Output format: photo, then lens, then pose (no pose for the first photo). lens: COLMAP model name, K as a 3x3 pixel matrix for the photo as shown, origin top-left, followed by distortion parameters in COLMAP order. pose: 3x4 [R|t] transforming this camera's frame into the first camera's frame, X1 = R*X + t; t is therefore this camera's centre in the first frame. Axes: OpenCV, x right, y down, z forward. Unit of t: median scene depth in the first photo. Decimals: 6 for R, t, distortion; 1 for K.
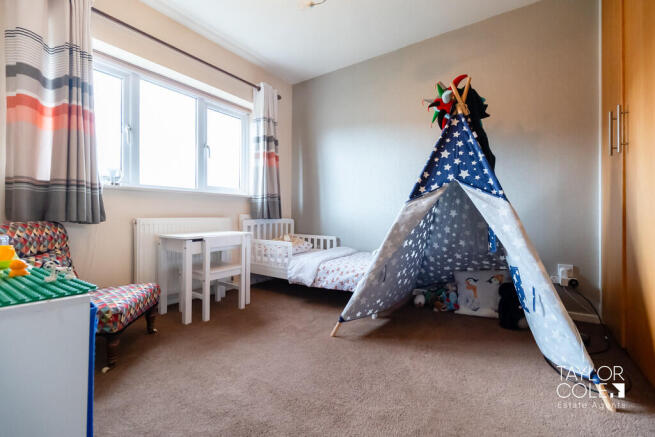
lens RADIAL K [[286.0, 0, 328.3], [0, 286.0, 213.0], [0, 0, 1]] dist [-0.000669, -0.000205]
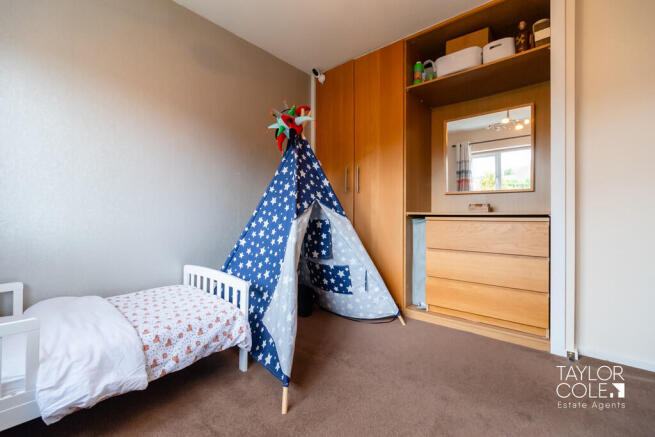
lens RADIAL K [[286.0, 0, 328.8], [0, 286.0, 220.1], [0, 0, 1]] dist [-0.000669, -0.000205]
pose [[0.101987, -0.005615, 0.994770, -0.533790], [-0.001084, 0.999983, 0.005756, -0.032060], [-0.994785, -0.001665, 0.101979, 0.662083]]
